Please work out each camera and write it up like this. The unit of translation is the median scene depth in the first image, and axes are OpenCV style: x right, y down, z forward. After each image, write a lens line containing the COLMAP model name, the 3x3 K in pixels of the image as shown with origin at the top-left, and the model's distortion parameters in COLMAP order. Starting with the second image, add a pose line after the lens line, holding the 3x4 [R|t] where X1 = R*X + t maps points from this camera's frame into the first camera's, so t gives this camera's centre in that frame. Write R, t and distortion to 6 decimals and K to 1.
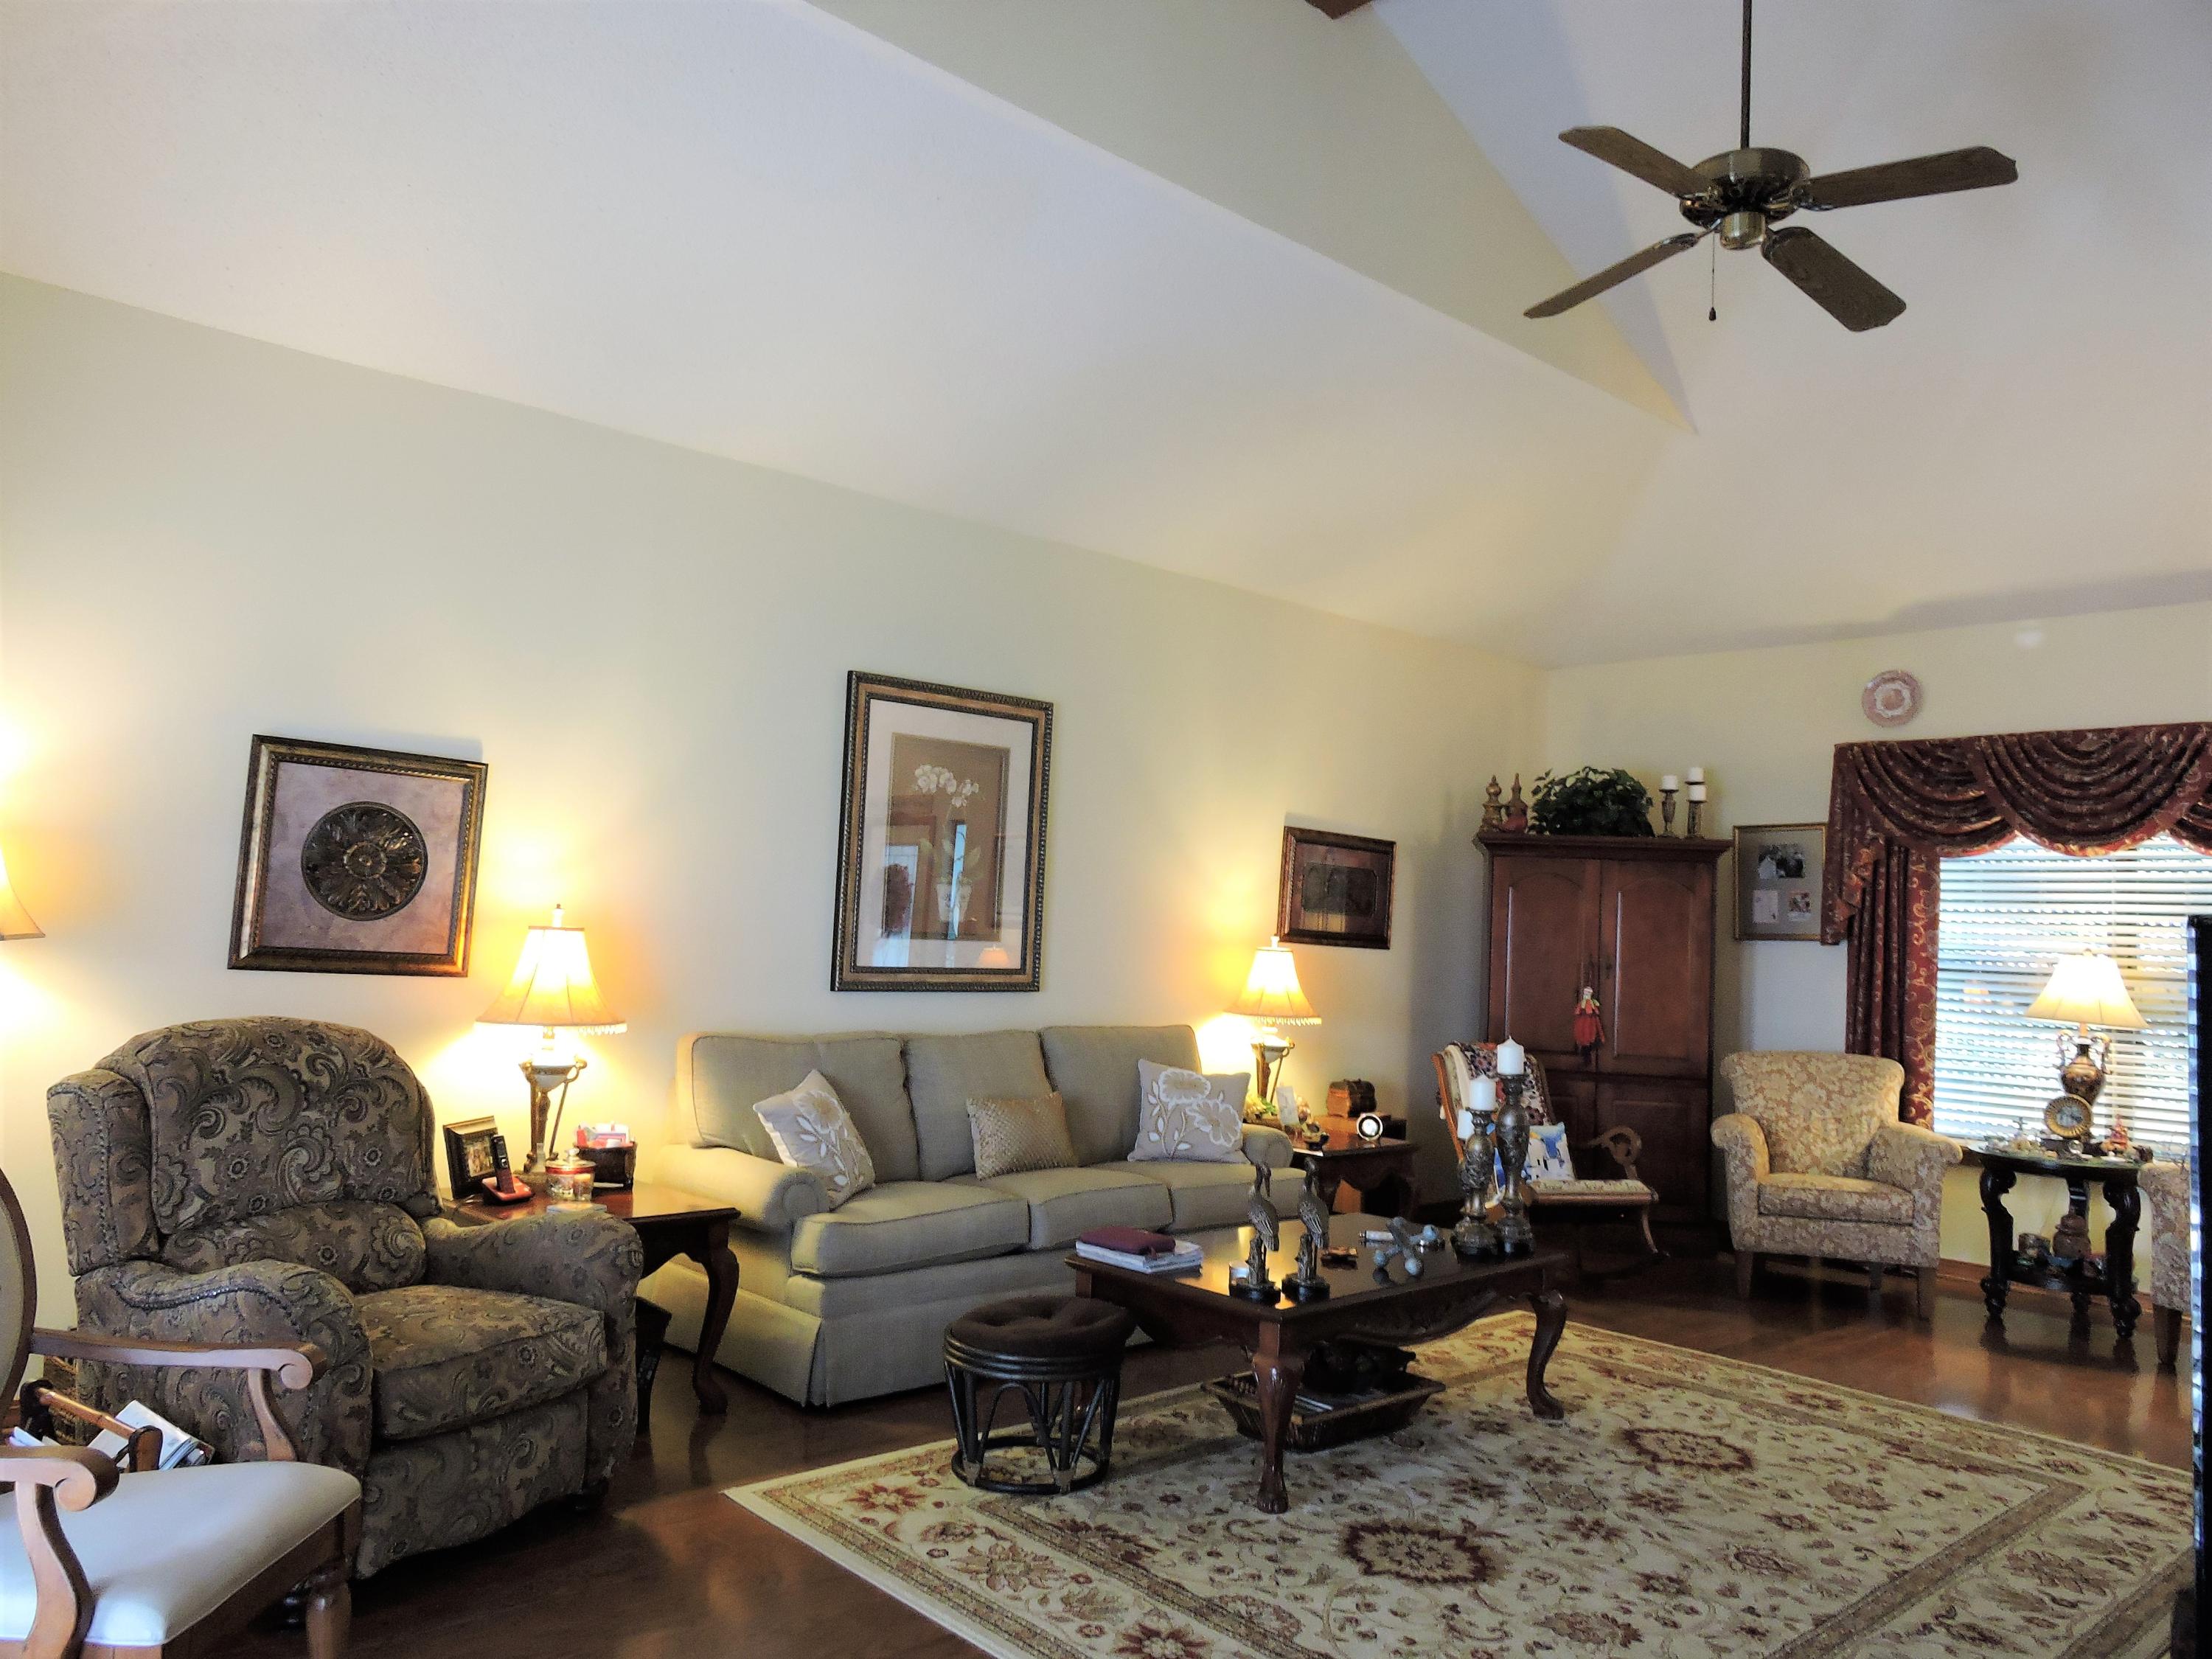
lens RADIAL K [[1579.6, 0, 1108.6], [0, 1579.6, 831.5], [0, 0, 1]] dist [-0.000162, -0.003975]
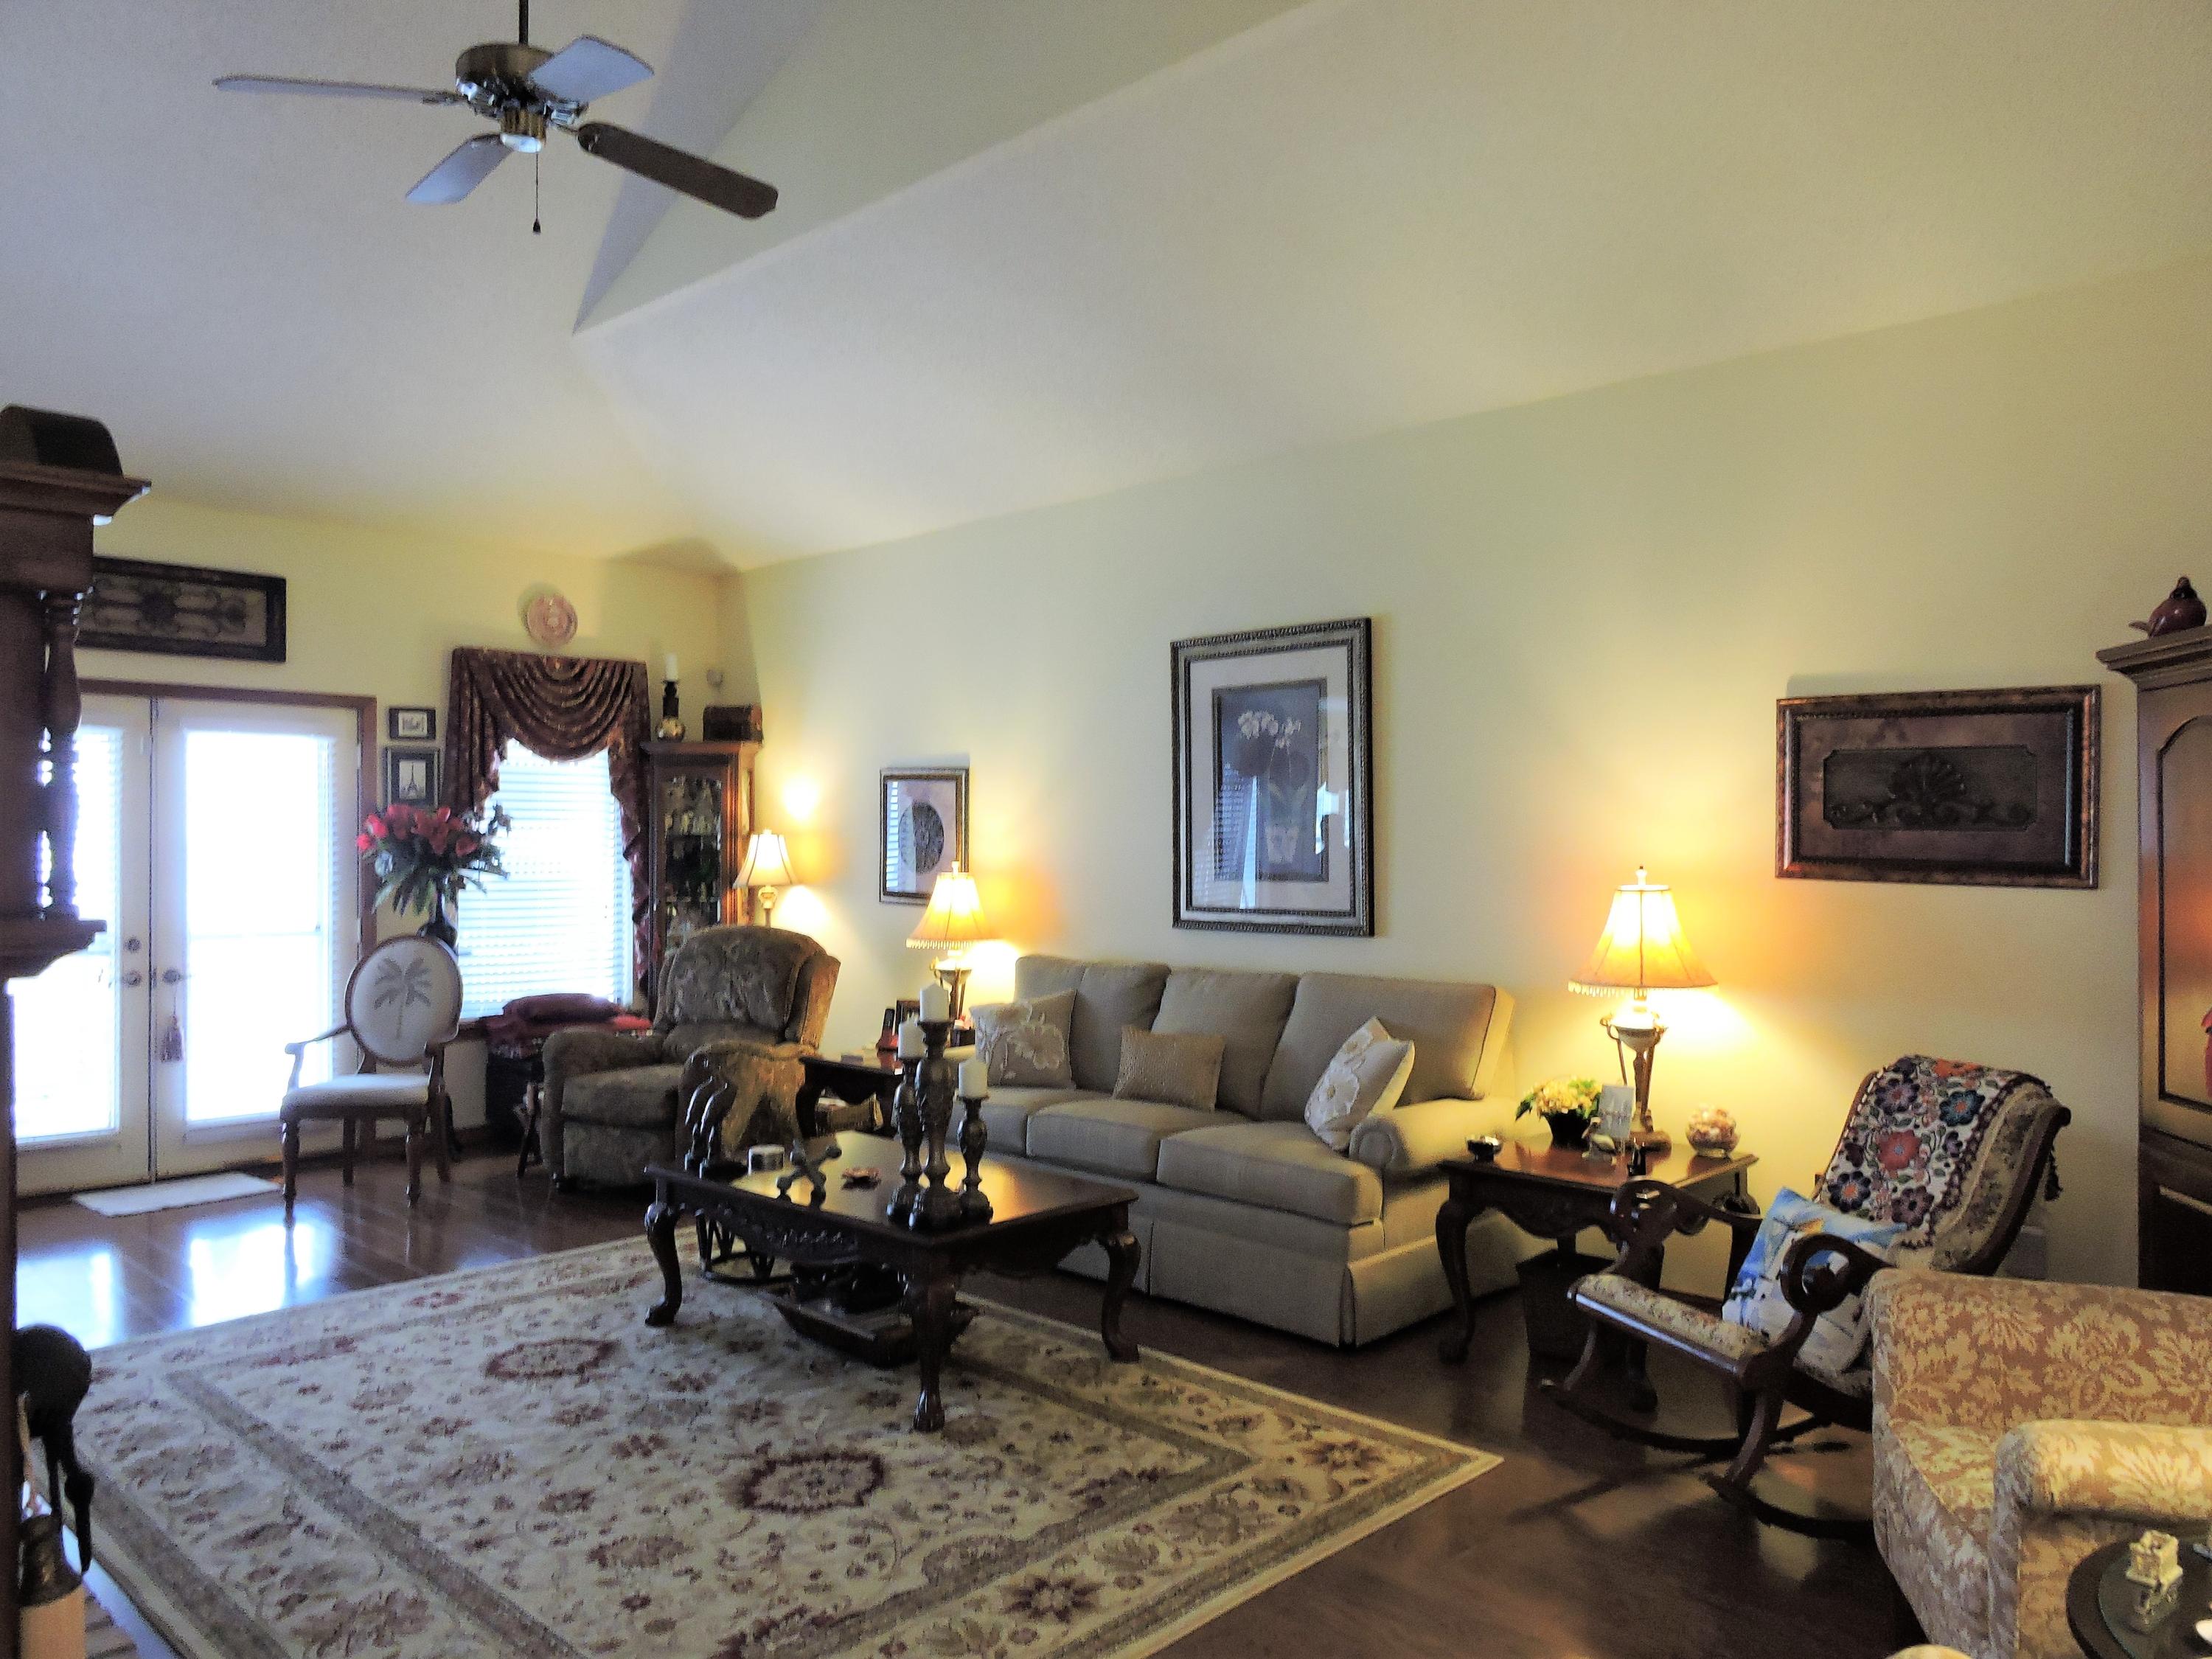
lens RADIAL K [[1579.6, 0, 1108.6], [0, 1579.6, 831.5], [0, 0, 1]] dist [-0.000162, -0.003975]
pose [[0.067224, -0.049115, -0.996528, 1.014777], [0.064474, 0.996914, -0.044785, 0.085469], [0.995653, -0.061239, 0.070183, 0.936681]]
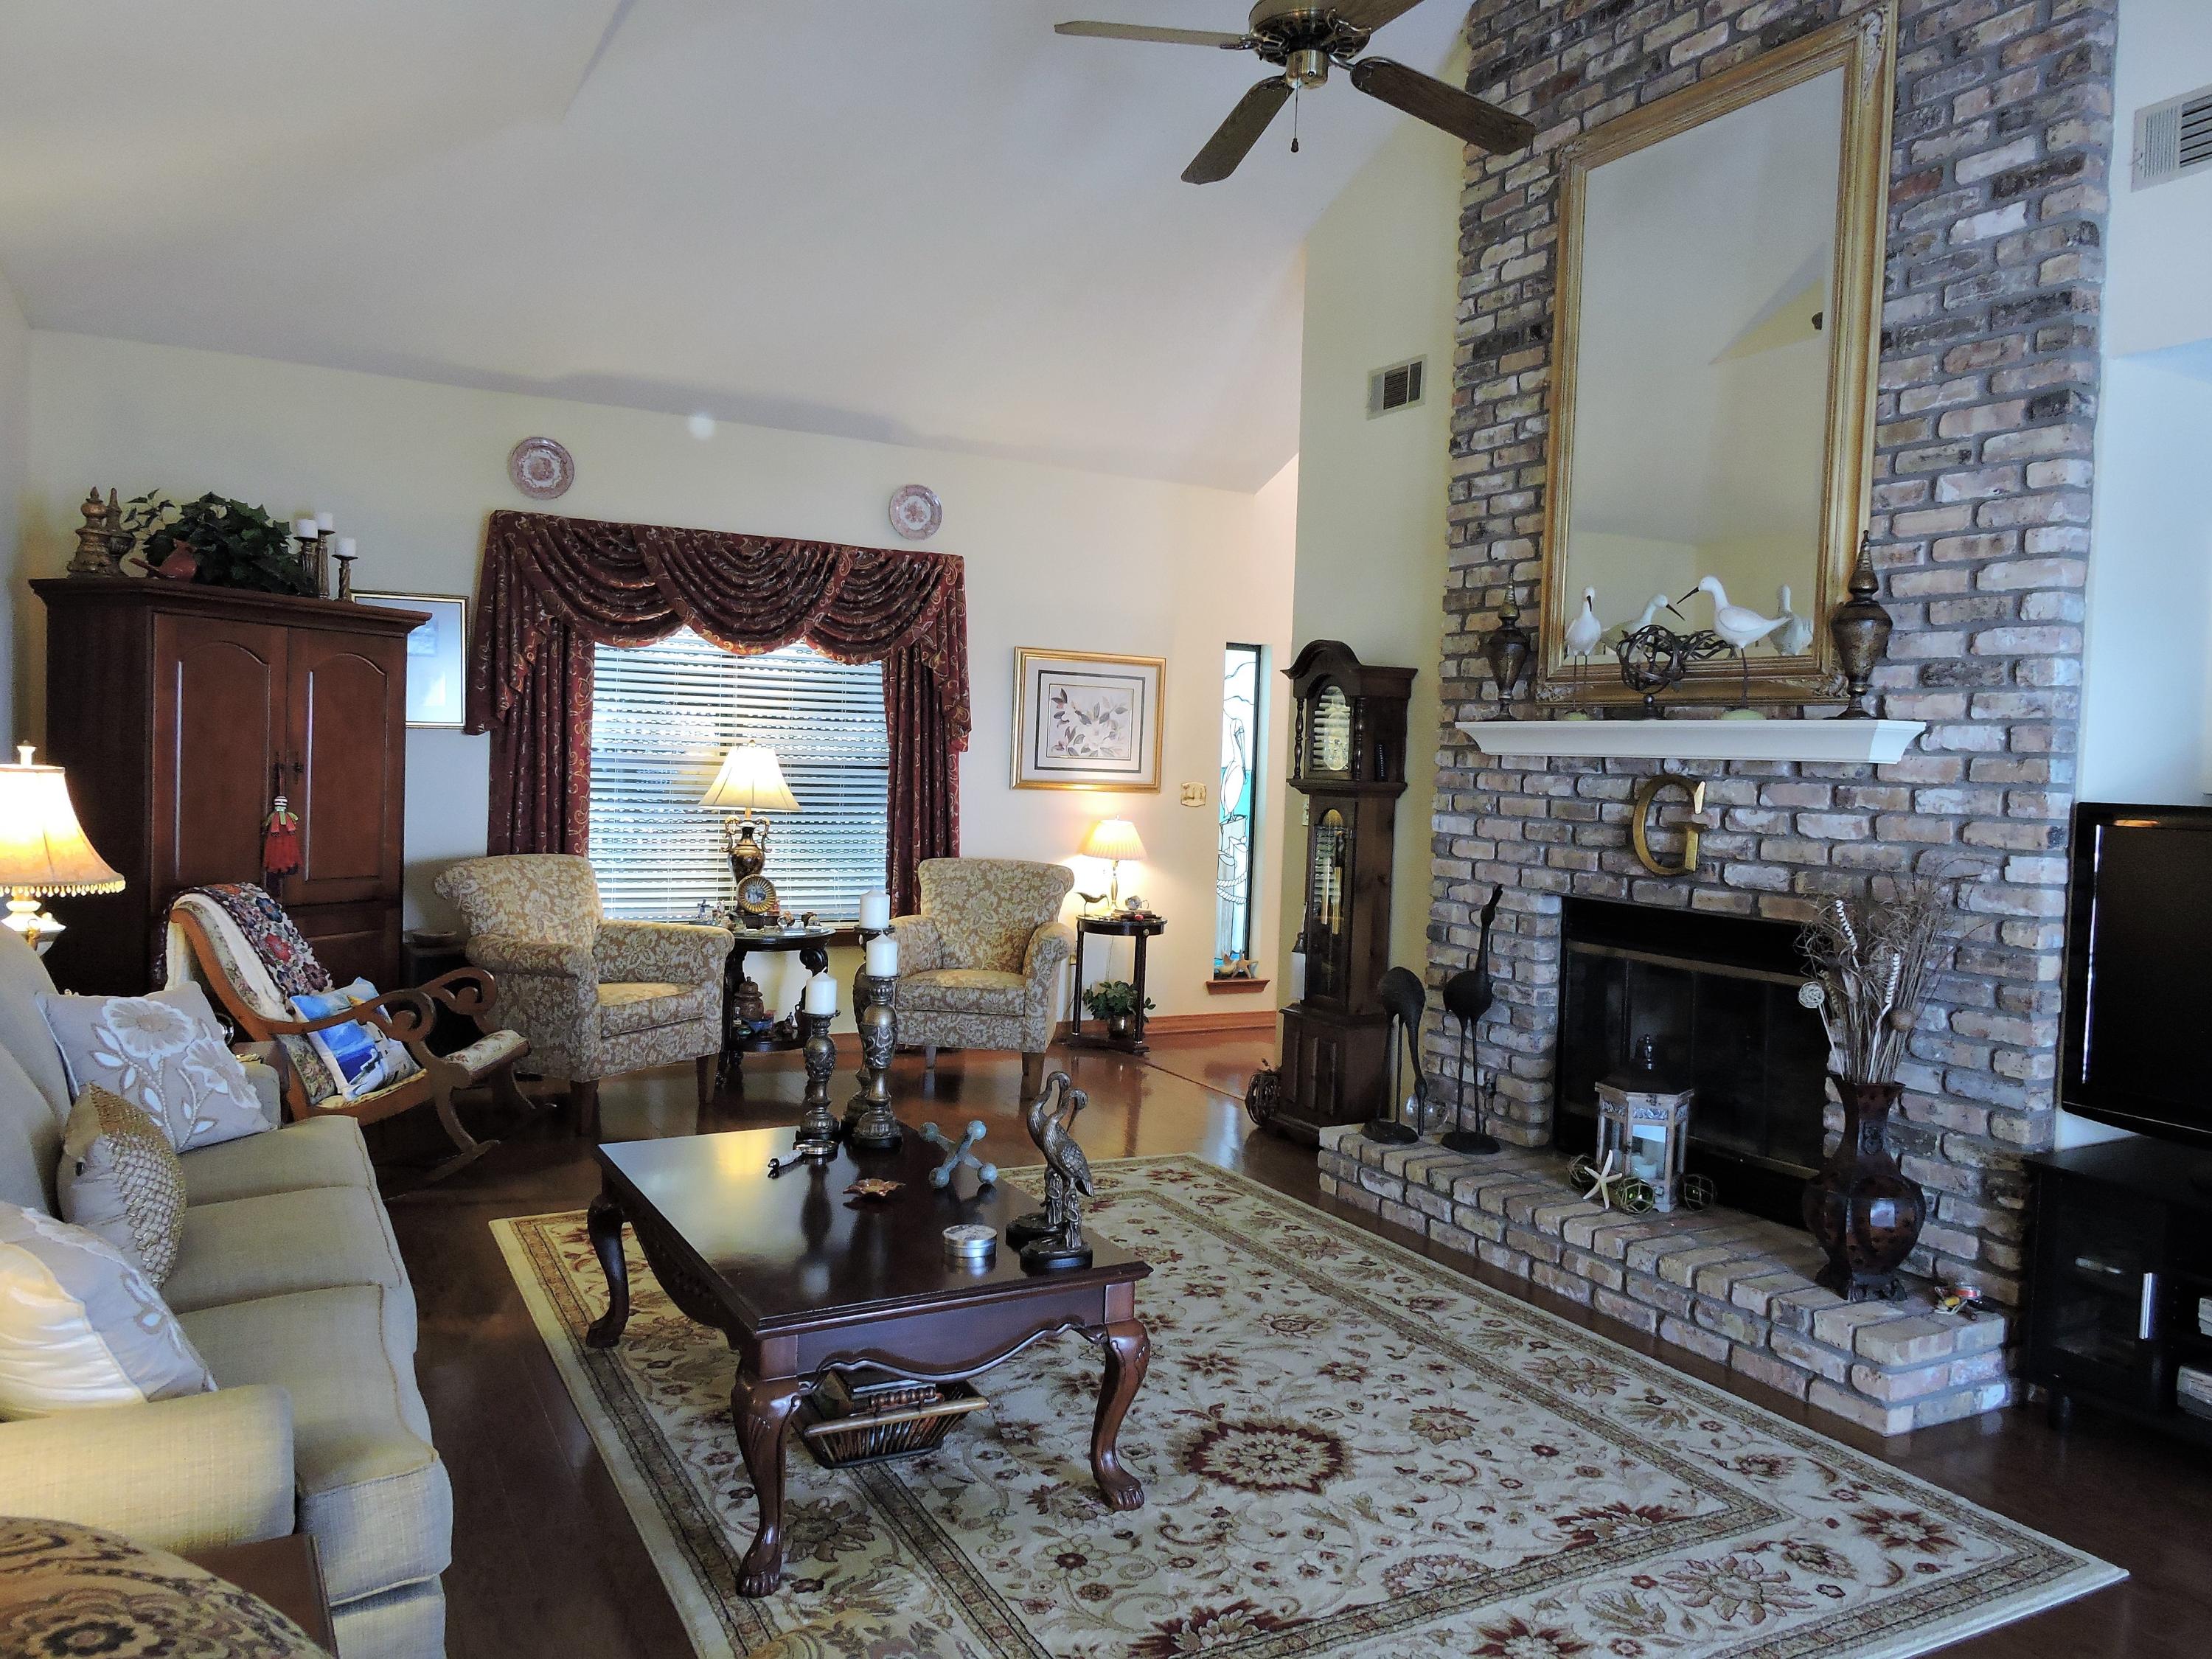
lens RADIAL K [[1579.6, 0, 1108.6], [0, 1579.6, 831.5], [0, 0, 1]] dist [-0.000162, -0.003975]
pose [[0.241228, -0.078048, 0.967325, -0.471691], [-0.086177, 0.991100, 0.101457, 0.006091], [-0.966635, -0.107836, 0.232355, 0.620838]]
